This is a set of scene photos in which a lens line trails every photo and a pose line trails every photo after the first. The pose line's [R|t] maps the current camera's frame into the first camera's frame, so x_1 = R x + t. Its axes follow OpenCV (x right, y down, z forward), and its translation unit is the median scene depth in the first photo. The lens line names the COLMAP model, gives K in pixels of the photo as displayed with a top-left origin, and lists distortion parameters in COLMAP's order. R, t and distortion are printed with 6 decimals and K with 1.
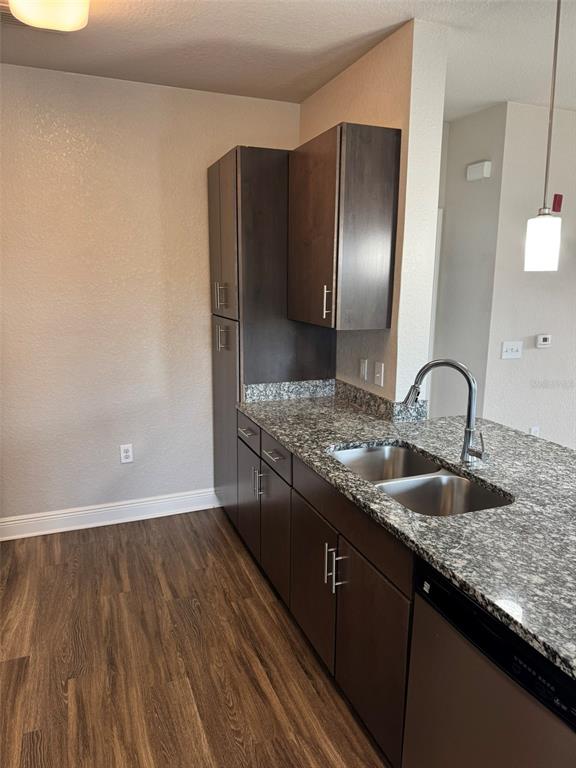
lens RADIAL K [[545.1, 0, 292.1], [0, 545.1, 383.9], [0, 0, 1]] dist [0.056036, -0.070701]
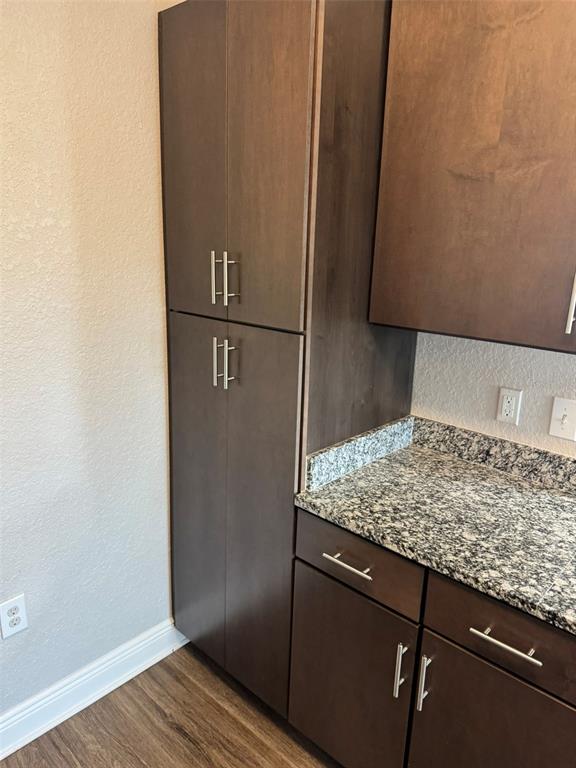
lens RADIAL K [[545.1, 0, 292.0], [0, 545.1, 389.3], [0, 0, 1]] dist [0.056036, -0.070701]
pose [[0.909188, -0.085652, 0.407481, -0.332669], [0.056495, 0.994940, 0.083080, -0.113430], [-0.412535, -0.052515, 0.909427, 0.620593]]
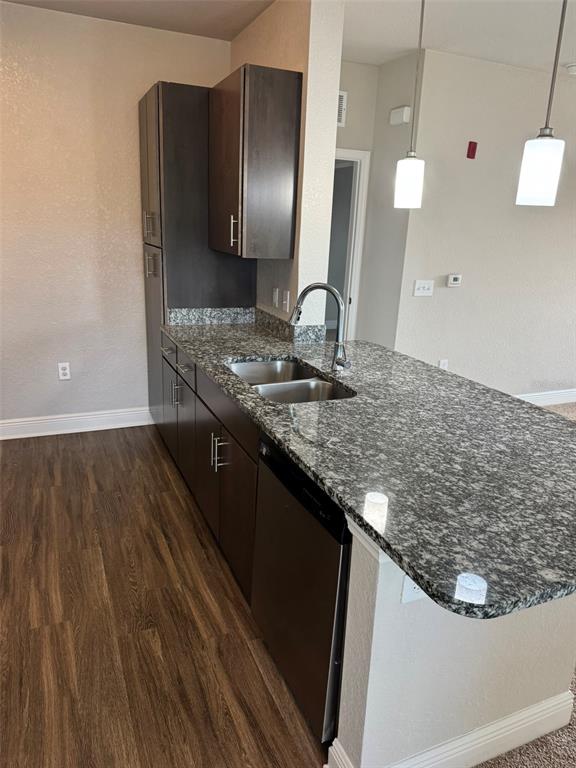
lens RADIAL K [[545.1, 0, 283.8], [0, 545.1, 380.0], [0, 0, 1]] dist [0.056036, -0.070701]
pose [[0.999066, 0.026671, 0.033987, 0.123191], [-0.029564, 0.995709, 0.087689, 0.045960], [-0.031503, -0.088612, 0.995568, -0.128511]]
